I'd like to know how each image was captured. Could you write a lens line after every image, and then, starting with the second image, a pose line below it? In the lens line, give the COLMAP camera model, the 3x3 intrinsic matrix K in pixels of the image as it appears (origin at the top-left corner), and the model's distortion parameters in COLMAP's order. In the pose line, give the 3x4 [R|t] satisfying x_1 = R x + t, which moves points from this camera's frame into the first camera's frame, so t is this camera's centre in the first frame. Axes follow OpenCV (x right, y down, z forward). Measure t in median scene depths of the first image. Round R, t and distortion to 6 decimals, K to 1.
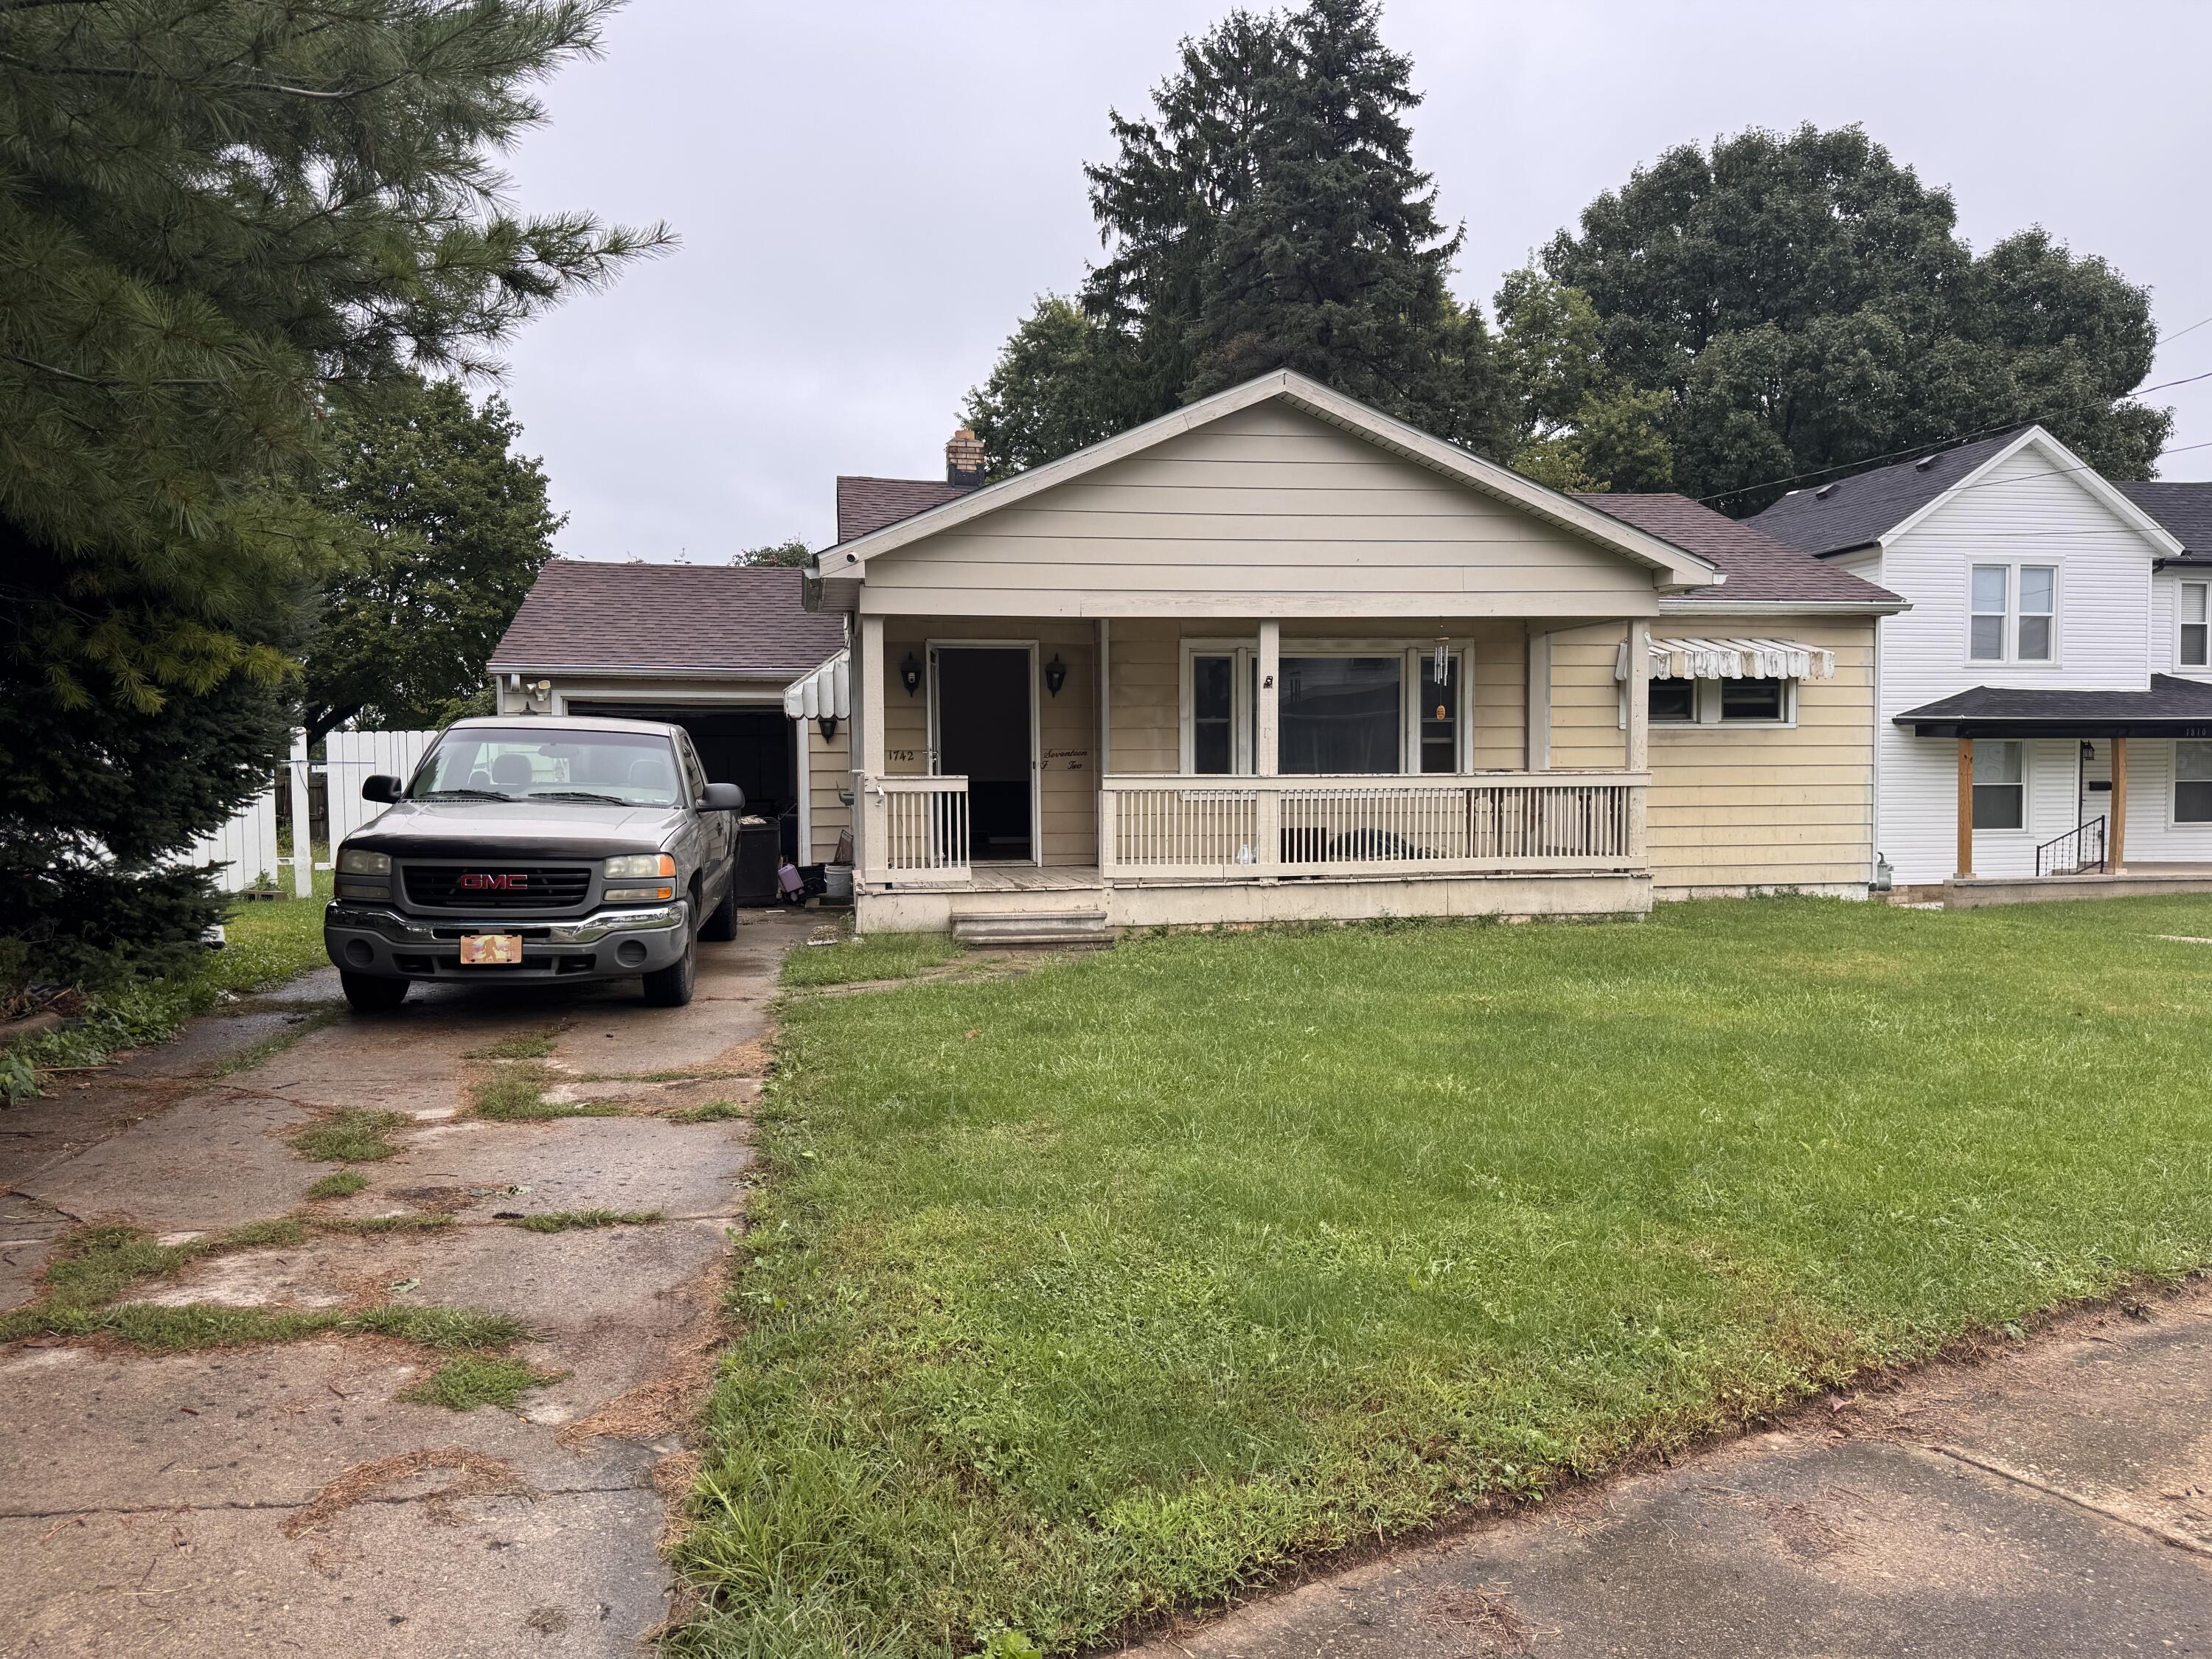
lens RADIAL K [[1557.1, 0, 1111.7], [0, 1557.1, 812.6], [0, 0, 1]] dist [0.126690, -0.157369]
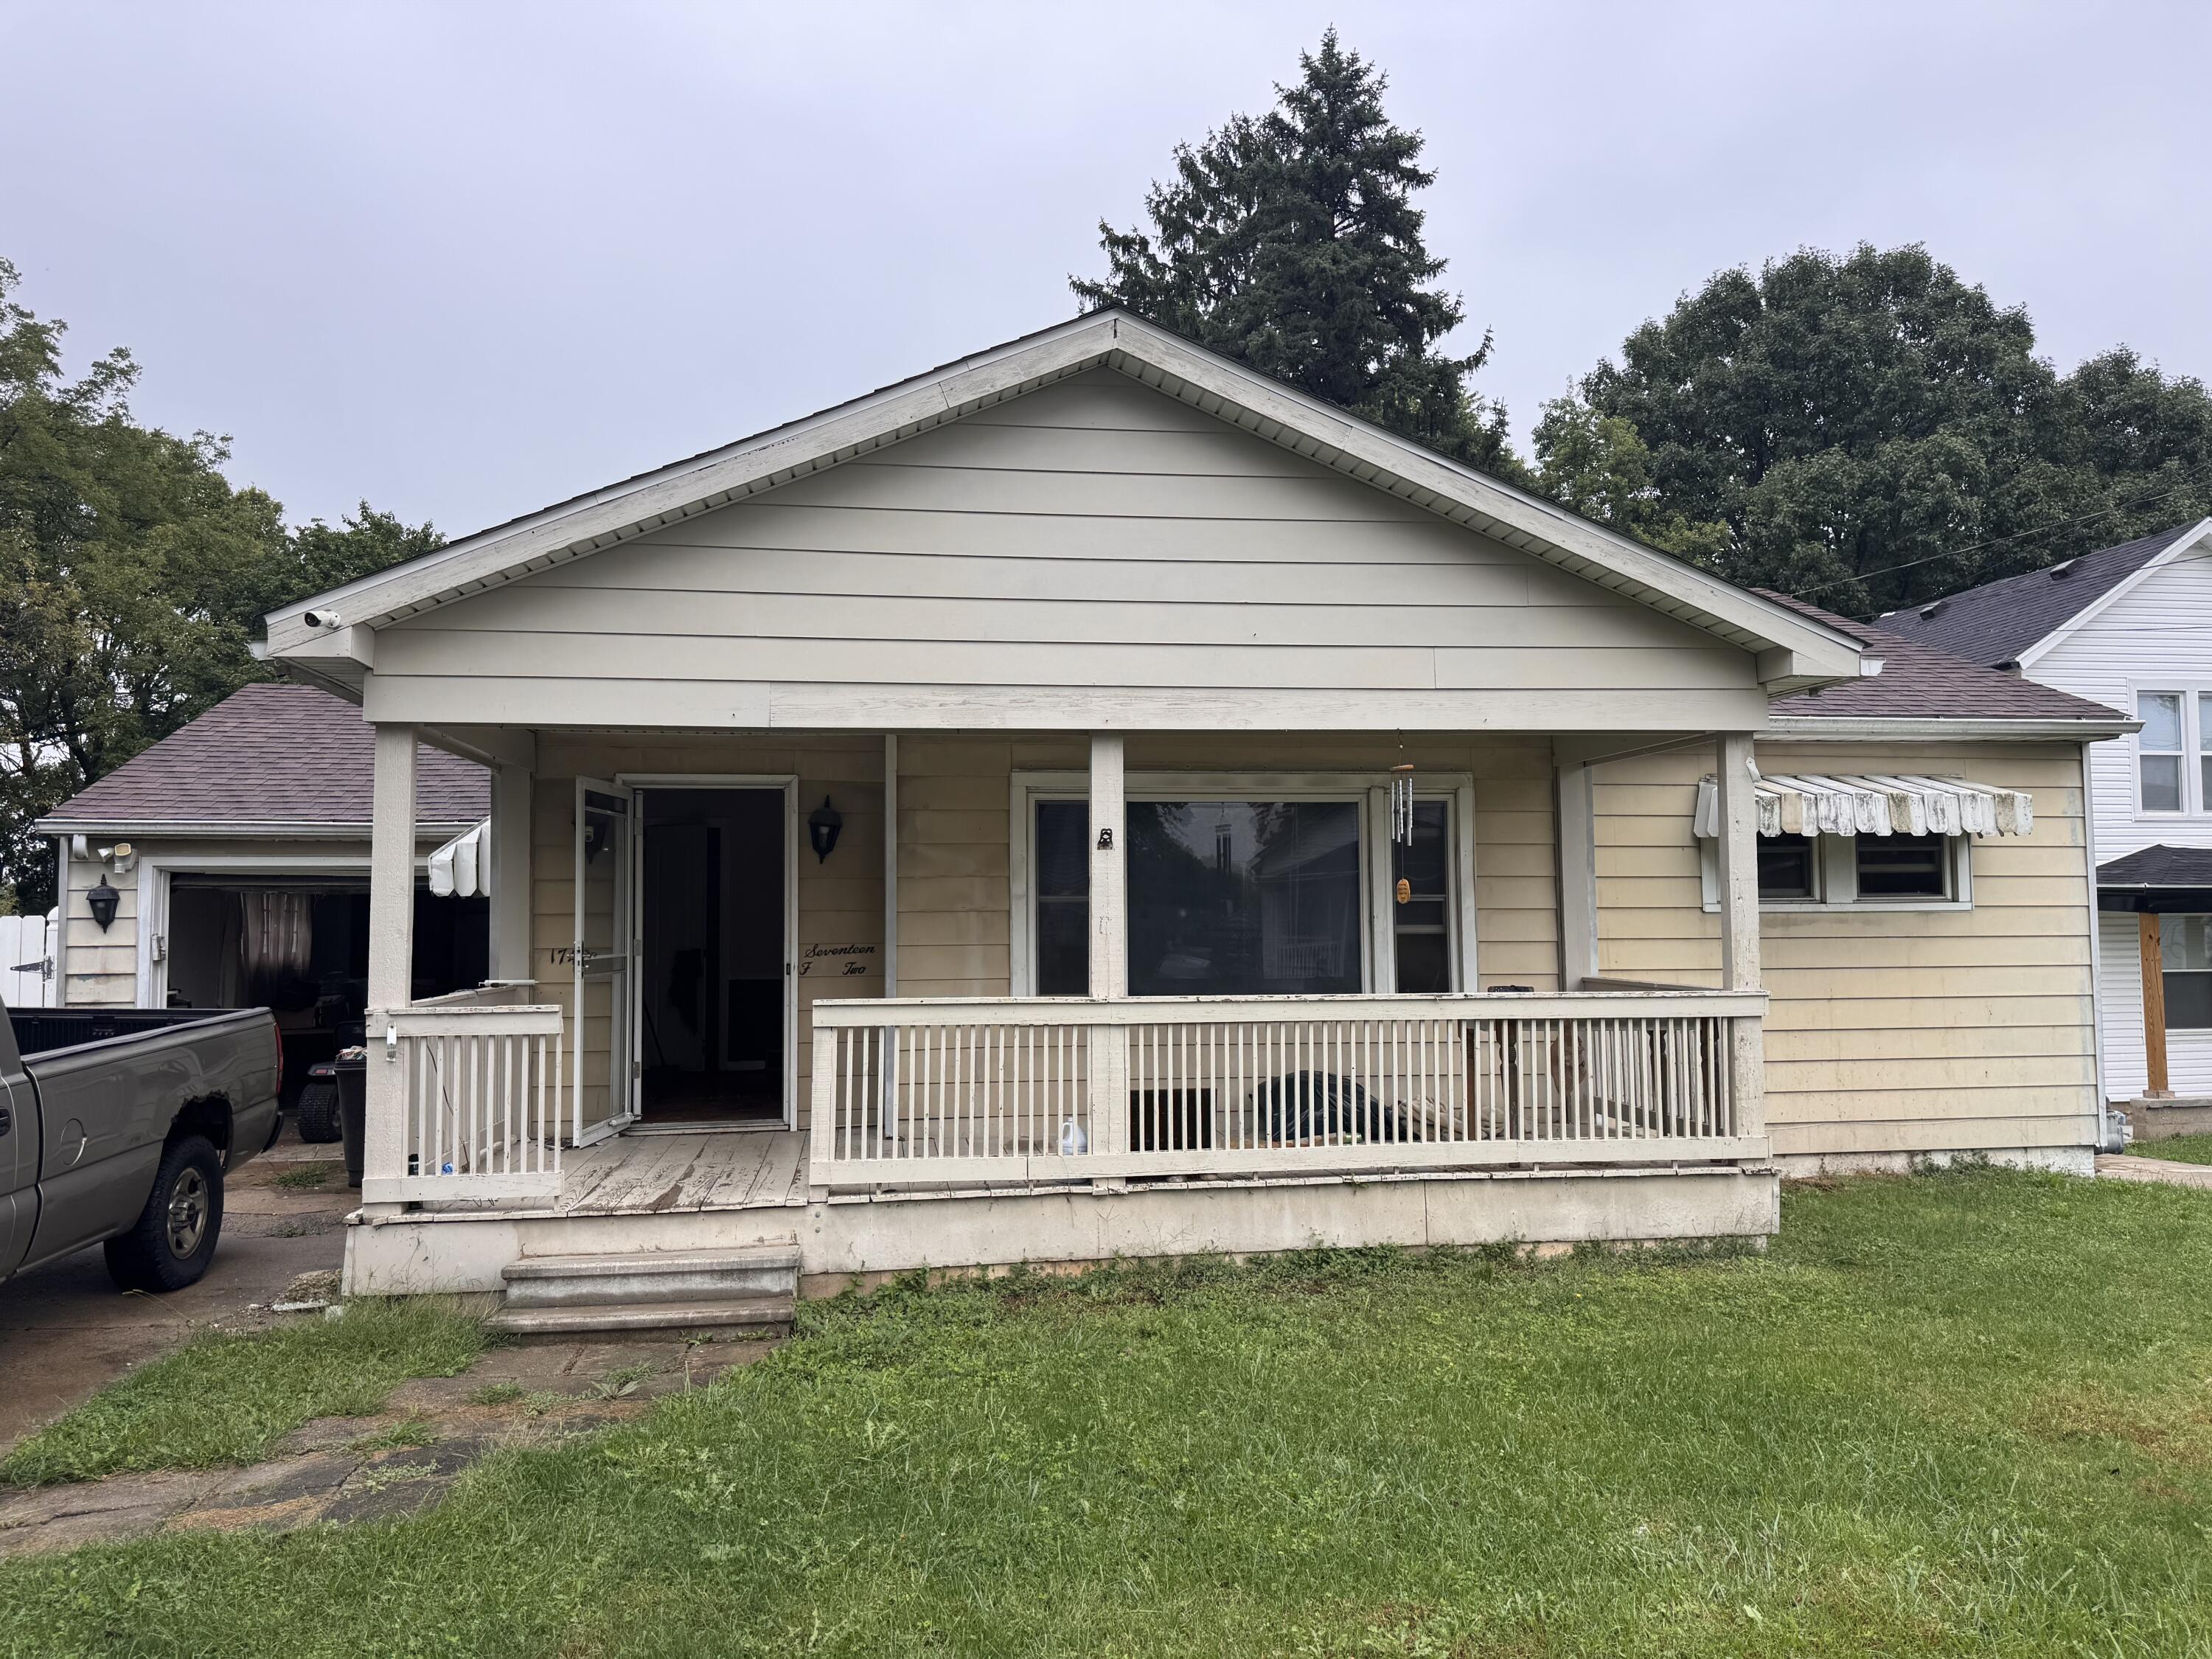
lens RADIAL K [[1557.1, 0, 1111.7], [0, 1557.1, 812.6], [0, 0, 1]] dist [0.126690, -0.157369]
pose [[0.999394, -0.003640, -0.034617, 0.052698], [0.000180, 0.995044, -0.099440, -0.015269], [0.034807, 0.099374, 0.994441, 0.177912]]
